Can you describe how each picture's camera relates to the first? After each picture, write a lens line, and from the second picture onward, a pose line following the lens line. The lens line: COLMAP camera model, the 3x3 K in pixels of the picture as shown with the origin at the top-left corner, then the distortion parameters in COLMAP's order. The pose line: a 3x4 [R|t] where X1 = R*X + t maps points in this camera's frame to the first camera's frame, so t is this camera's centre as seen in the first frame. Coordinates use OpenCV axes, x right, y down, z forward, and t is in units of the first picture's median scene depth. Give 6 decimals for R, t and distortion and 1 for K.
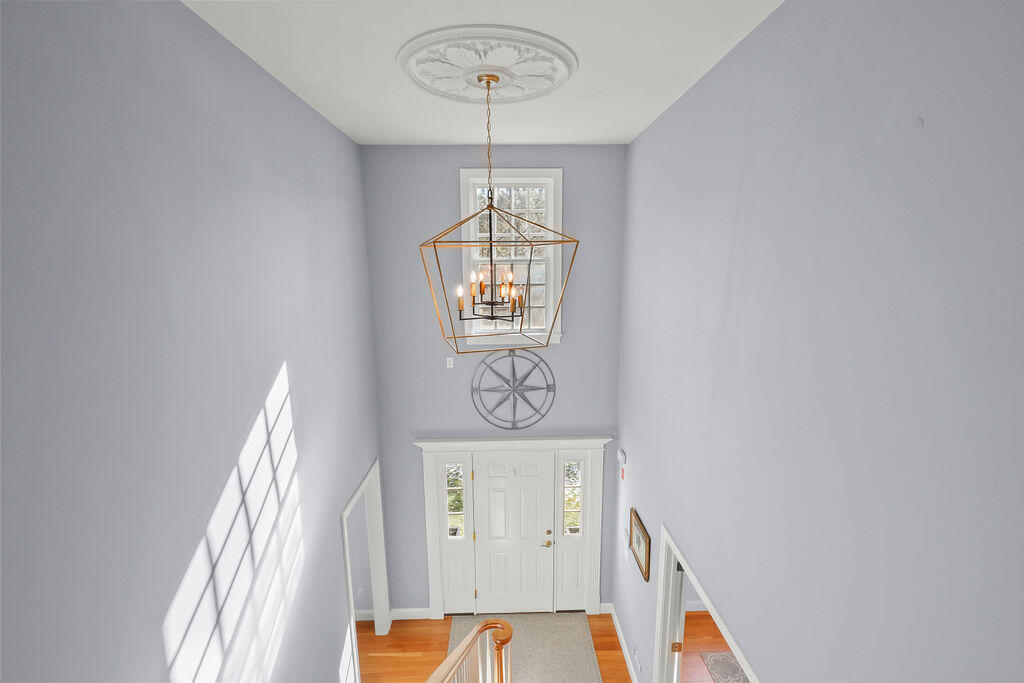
lens RADIAL K [[462.2, 0, 514.4], [0, 462.2, 351.8], [0, 0, 1]] dist [-0.000331, -0.000489]
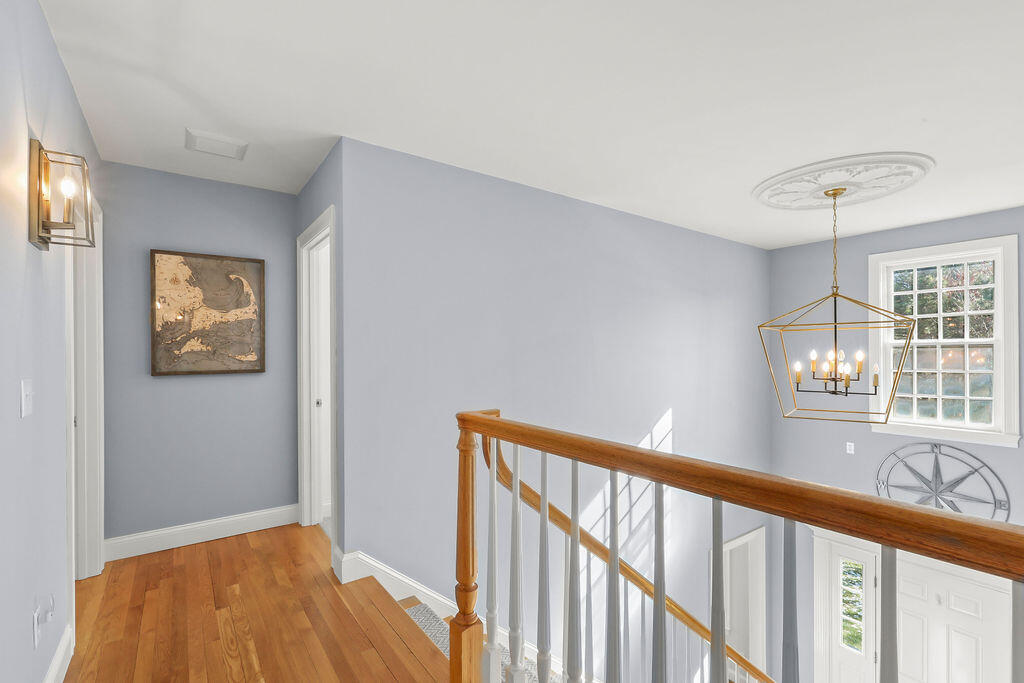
lens RADIAL K [[462.2, 0, 514.4], [0, 462.2, 351.8], [0, 0, 1]] dist [-0.000331, -0.000489]
pose [[0.569298, 0.009568, -0.822076, 0.254708], [-0.162908, 0.981417, -0.101394, 0.039490], [0.805829, 0.191646, 0.560278, -0.142081]]
